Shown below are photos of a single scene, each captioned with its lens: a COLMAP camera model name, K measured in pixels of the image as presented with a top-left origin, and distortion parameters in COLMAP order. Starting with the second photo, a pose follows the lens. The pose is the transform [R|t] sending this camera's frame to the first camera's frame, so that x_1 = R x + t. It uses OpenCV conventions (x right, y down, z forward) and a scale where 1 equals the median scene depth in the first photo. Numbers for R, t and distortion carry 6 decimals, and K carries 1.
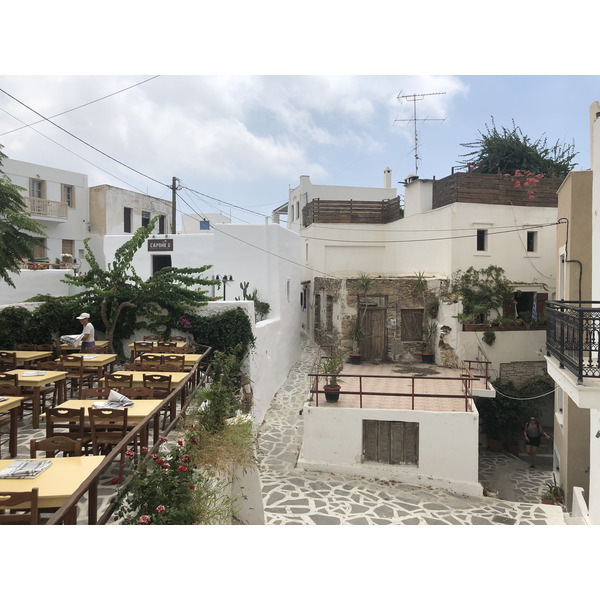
lens RADIAL K [[492.5, 0, 300.0], [0, 492.5, 300.0], [0, 0, 1]] dist [0.013656, 0.005058]
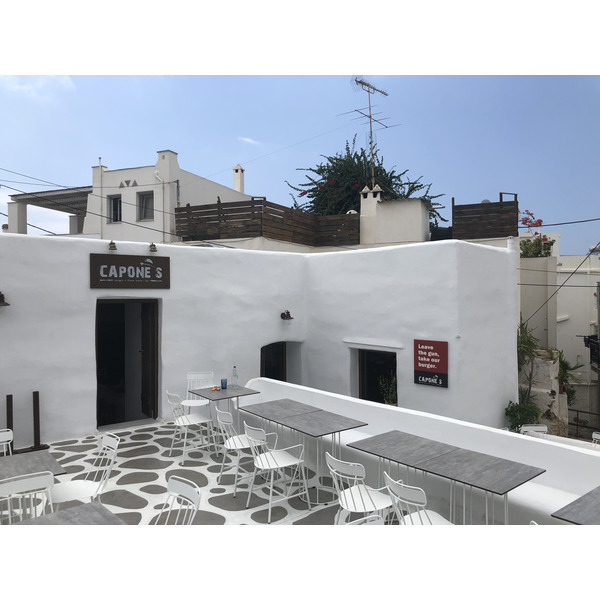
lens RADIAL K [[492.5, 0, 300.0], [0, 492.5, 300.0], [0, 0, 1]] dist [0.013656, 0.005058]
pose [[0.597043, -0.013207, 0.802100, -0.594591], [0.029836, 0.999538, -0.005750, -0.102917], [-0.801654, 0.027365, 0.597162, 0.837183]]
